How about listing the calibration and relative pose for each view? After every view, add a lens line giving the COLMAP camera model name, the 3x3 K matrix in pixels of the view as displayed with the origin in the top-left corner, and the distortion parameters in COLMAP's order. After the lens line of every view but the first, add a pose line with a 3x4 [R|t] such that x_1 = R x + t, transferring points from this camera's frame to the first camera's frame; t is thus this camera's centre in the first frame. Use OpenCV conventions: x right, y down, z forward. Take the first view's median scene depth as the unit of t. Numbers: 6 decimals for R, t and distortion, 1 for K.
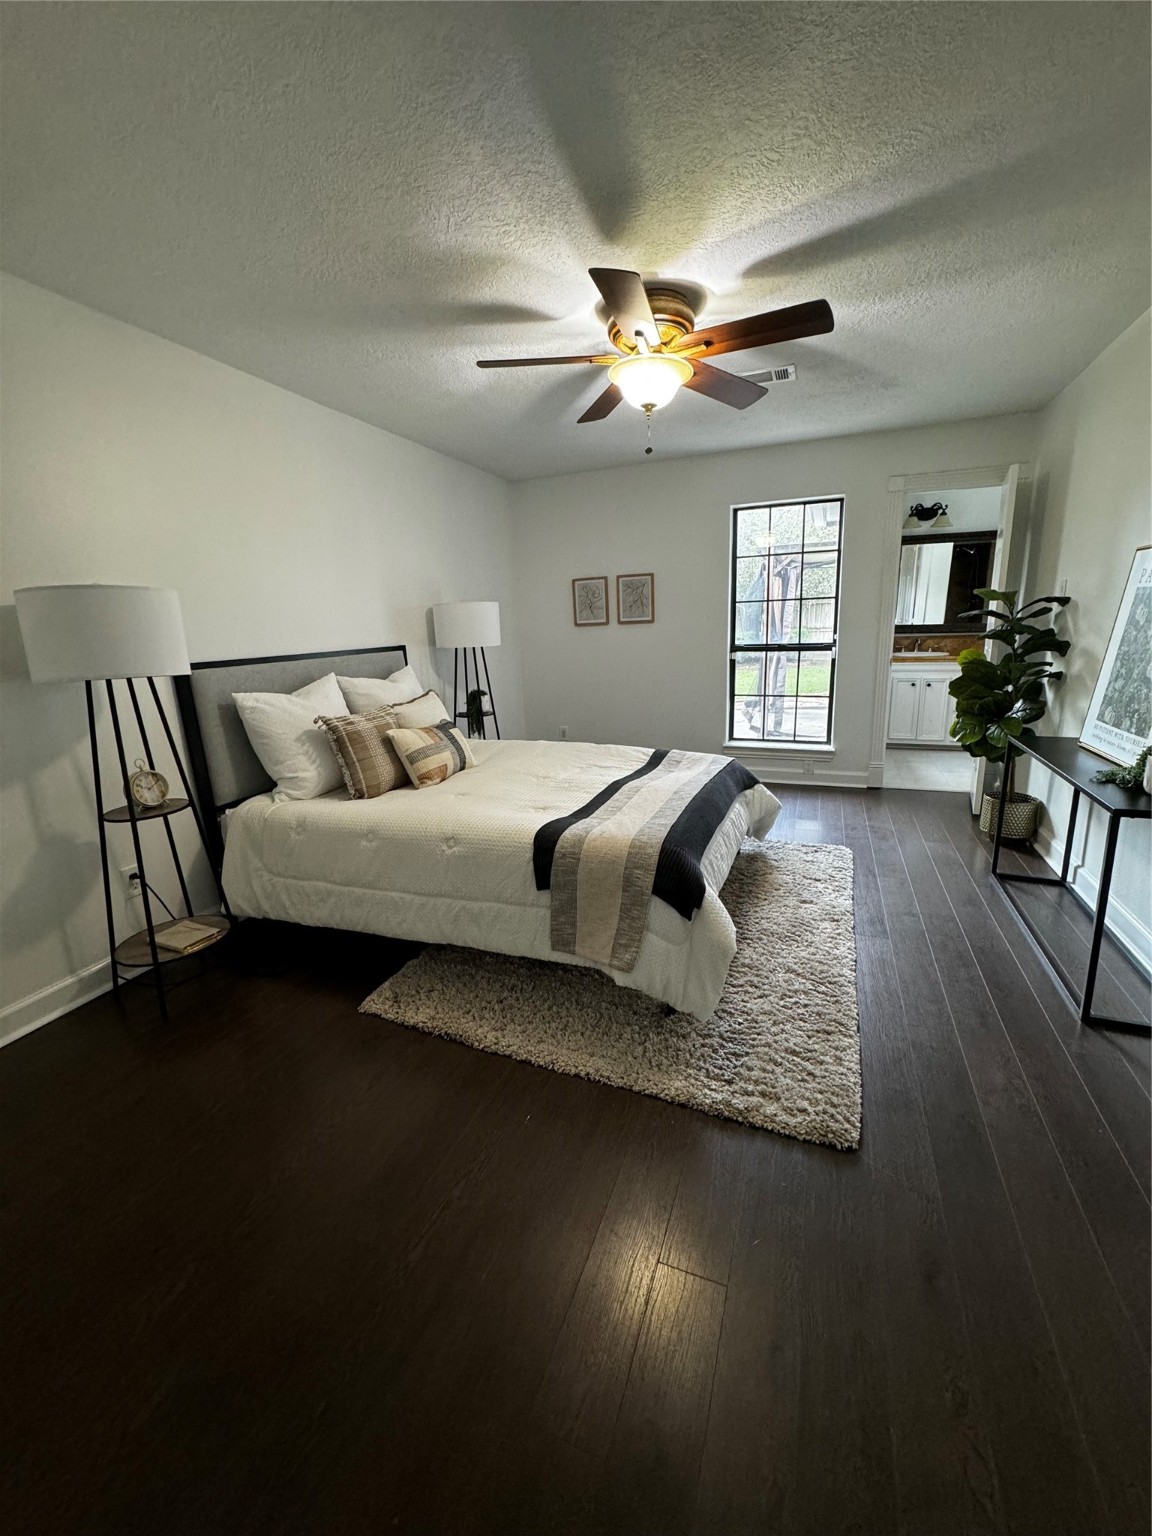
lens RADIAL K [[612.1, 0, 576.2], [0, 612.1, 770.3], [0, 0, 1]] dist [-0.001677, 0.000777]
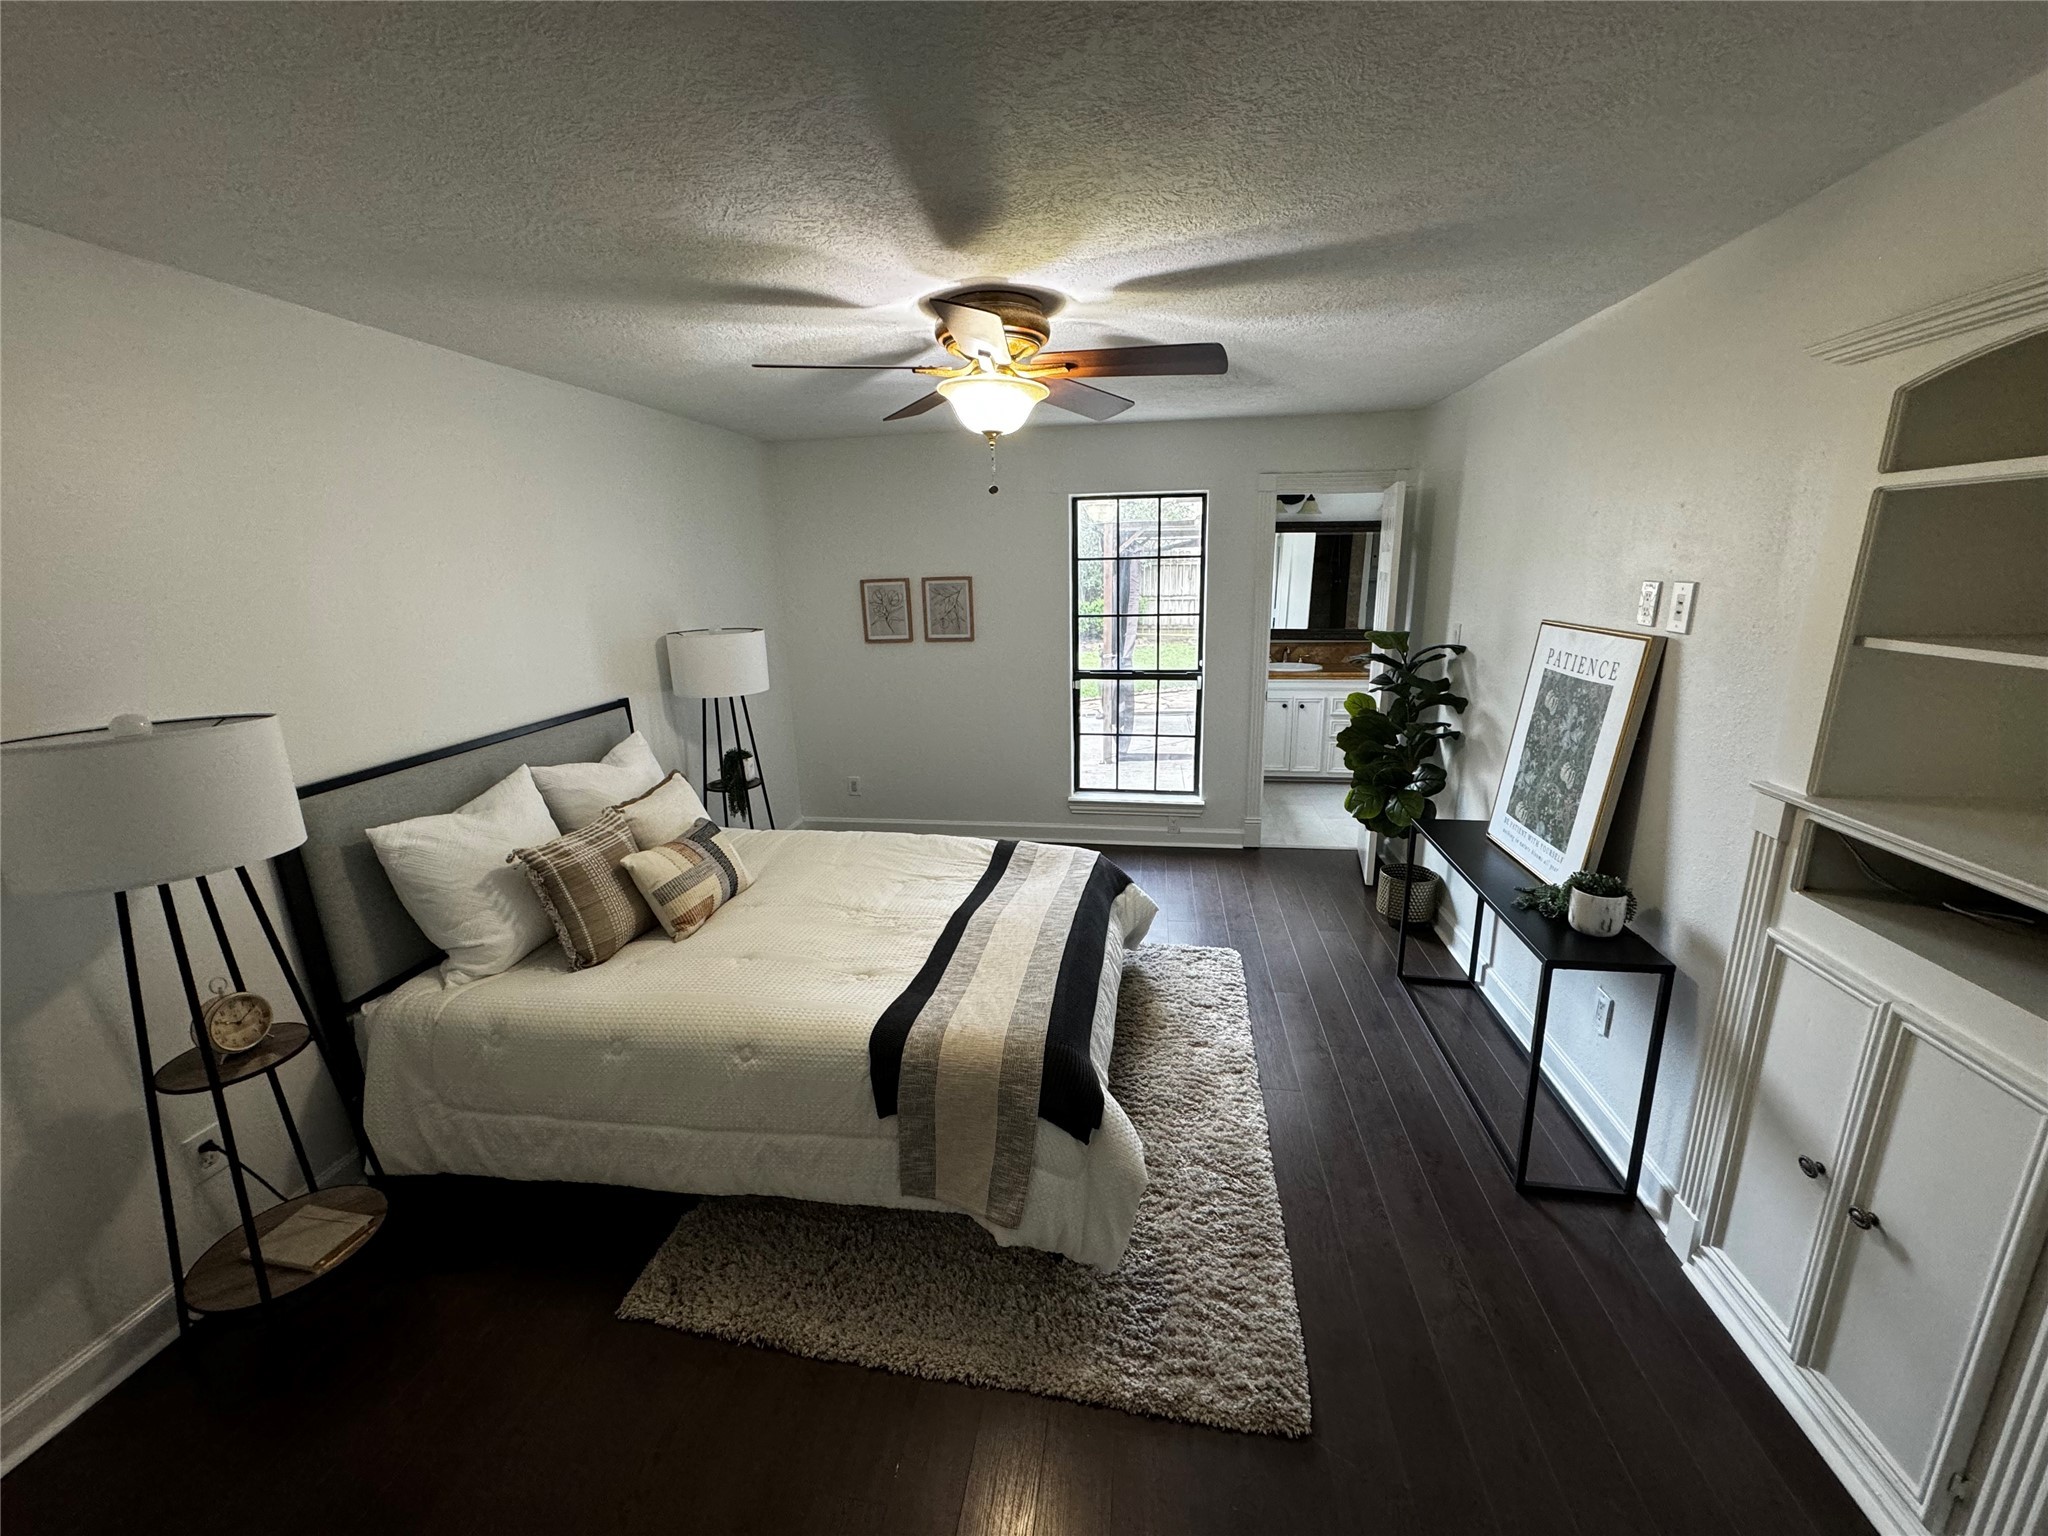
lens RADIAL K [[816.2, 0, 1019.0], [0, 816.2, 765.0], [0, 0, 1]] dist [-0.001677, 0.000777]
pose [[0.975755, -0.039088, 0.215346, -0.080472], [0.036801, 0.999216, 0.014623, -0.199890], [-0.215749, -0.006343, 0.976428, 0.012687]]
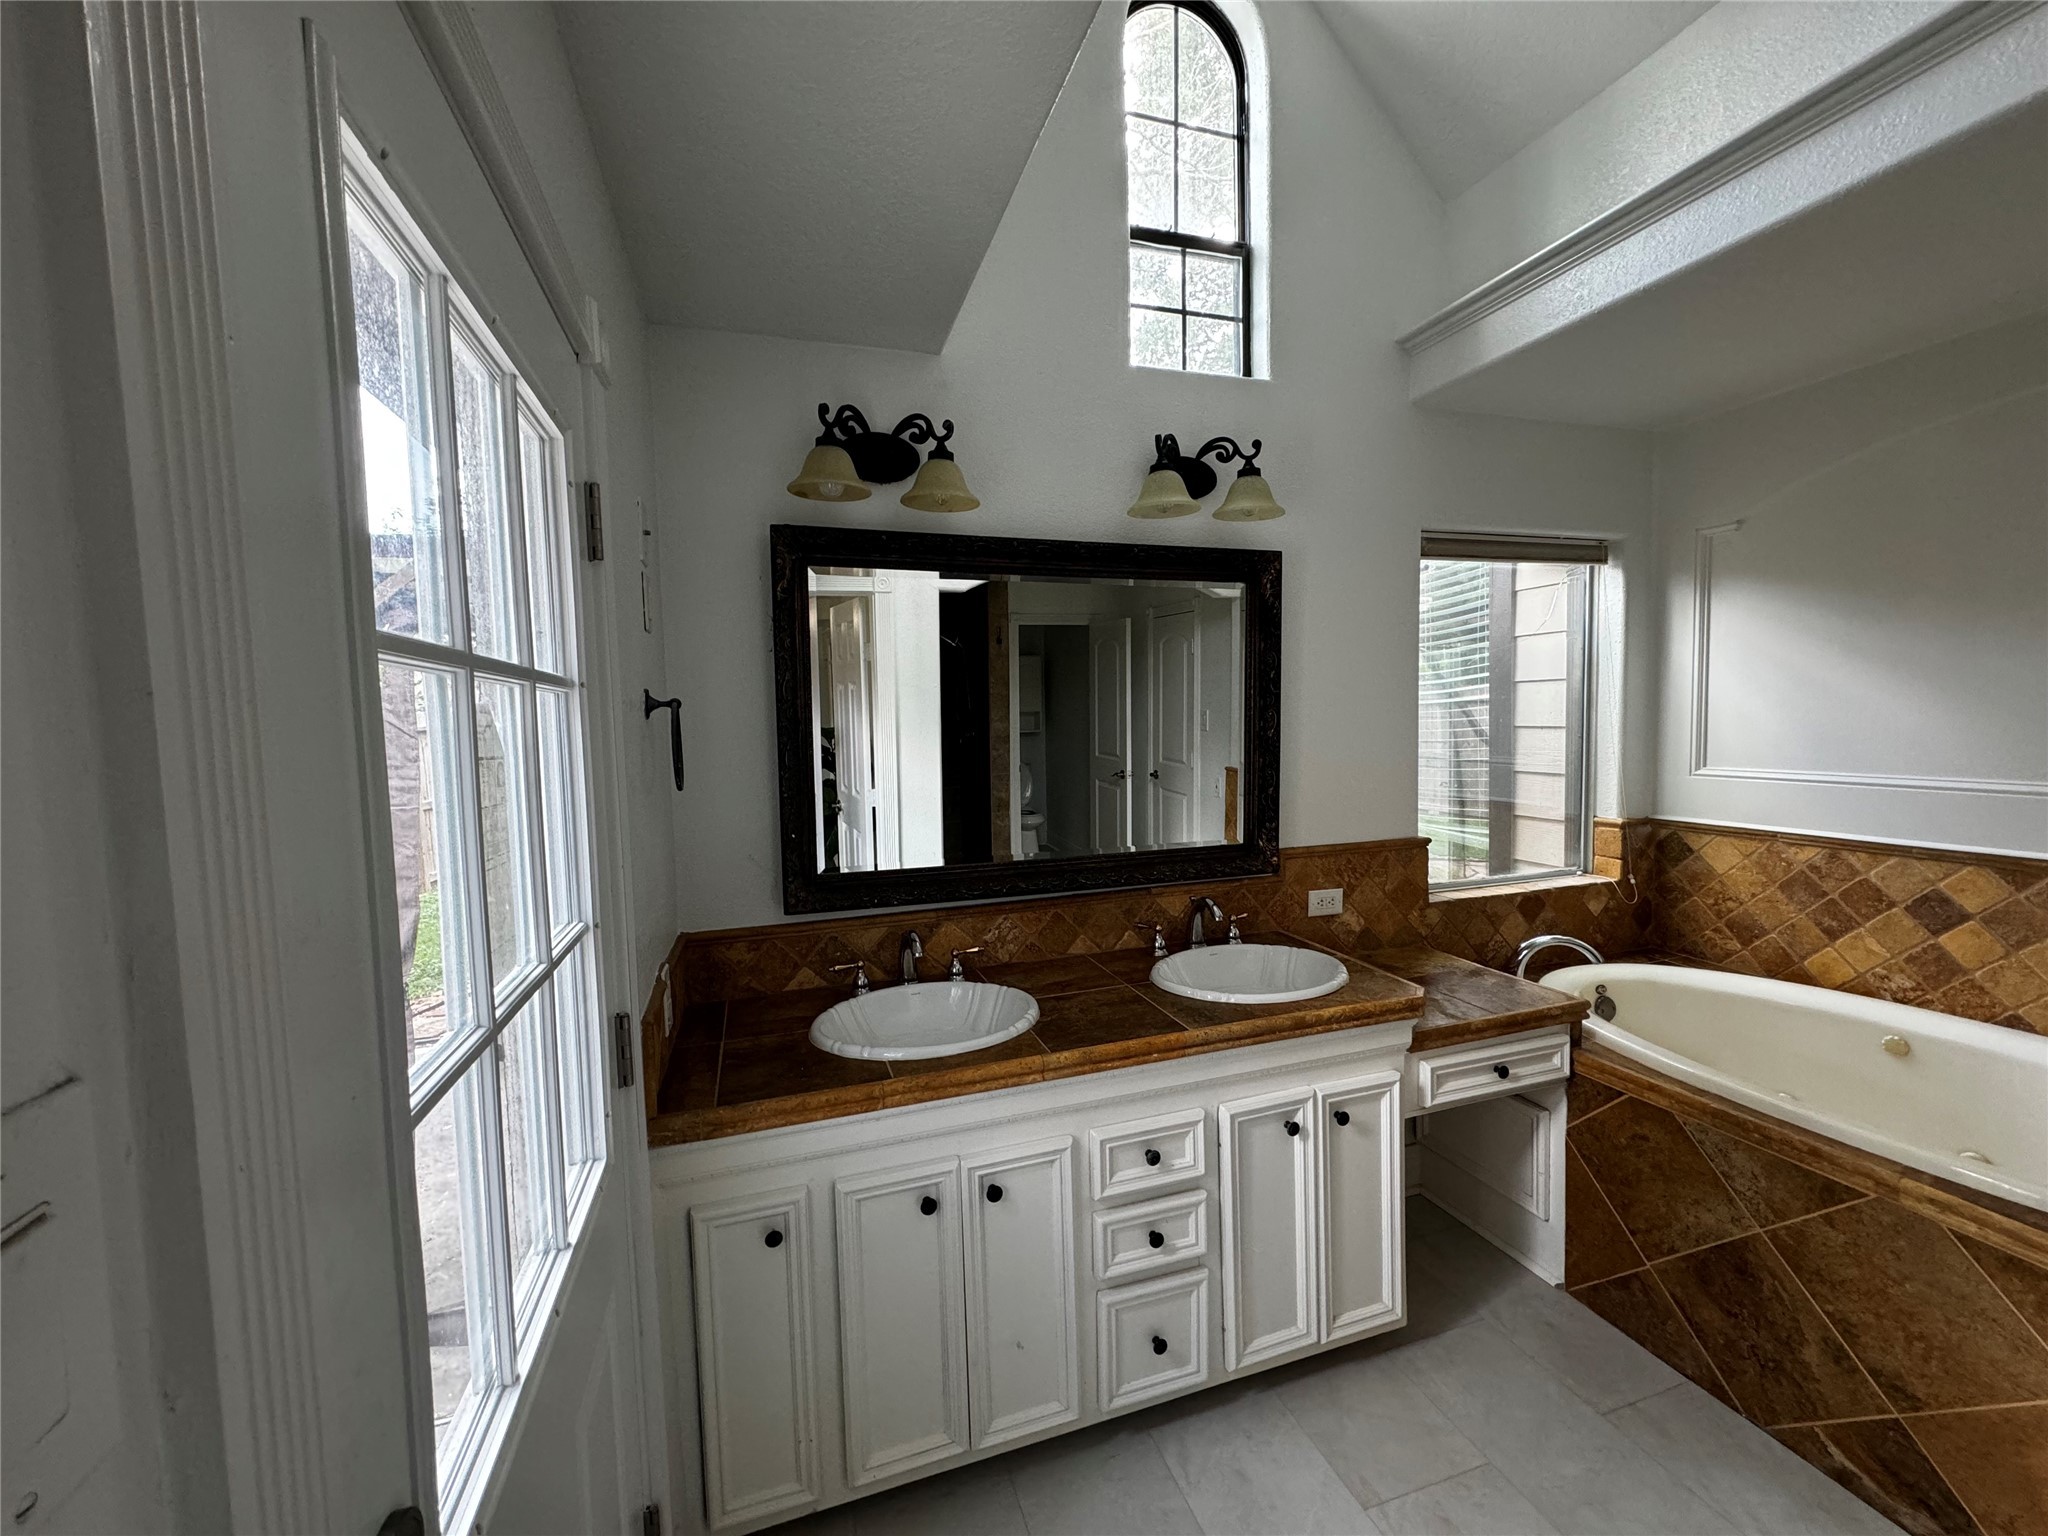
lens RADIAL K [[816.2, 0, 1021.8], [0, 816.2, 771.6], [0, 0, 1]] dist [-0.001677, 0.000777]
pose [[0.768641, -0.027037, 0.639109, 0.899742], [0.143526, 0.980922, -0.131117, -0.532248], [-0.623371, 0.192511, 0.757857, 1.658720]]
